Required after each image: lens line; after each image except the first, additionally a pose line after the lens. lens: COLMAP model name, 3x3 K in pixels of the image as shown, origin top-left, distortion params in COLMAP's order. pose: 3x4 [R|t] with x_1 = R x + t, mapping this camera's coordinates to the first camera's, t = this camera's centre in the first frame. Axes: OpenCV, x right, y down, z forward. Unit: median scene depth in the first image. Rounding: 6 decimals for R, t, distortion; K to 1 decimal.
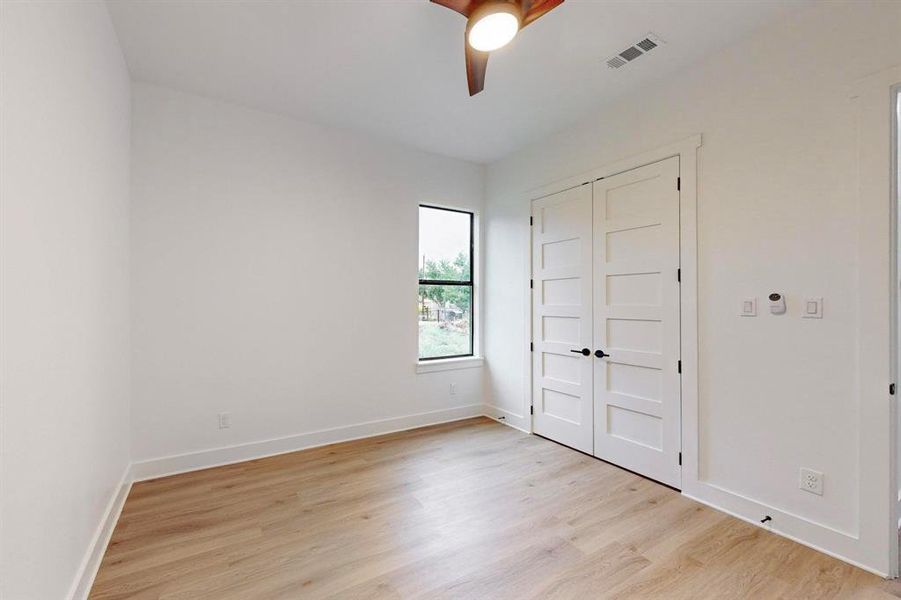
lens RADIAL K [[348.5, 0, 453.5], [0, 348.5, 302.1], [0, 0, 1]] dist [0.000972, 0.000088]
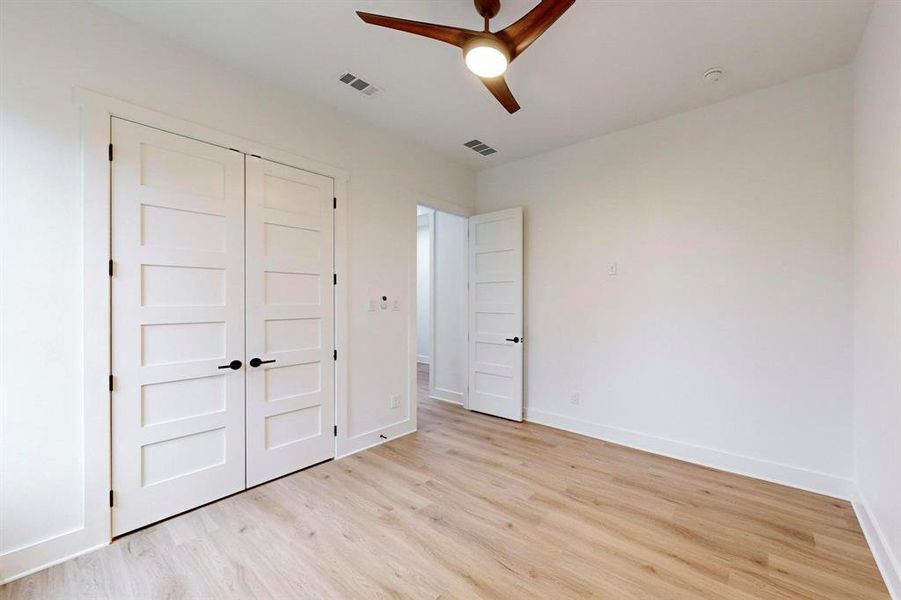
lens RADIAL K [[348.5, 0, 453.5], [0, 348.5, 302.1], [0, 0, 1]] dist [0.000972, 0.000088]
pose [[-0.212301, -0.001726, 0.977203, -0.591707], [0.001059, 0.999997, 0.001996, 0.000758], [-0.977204, 0.001459, -0.212298, 0.823166]]
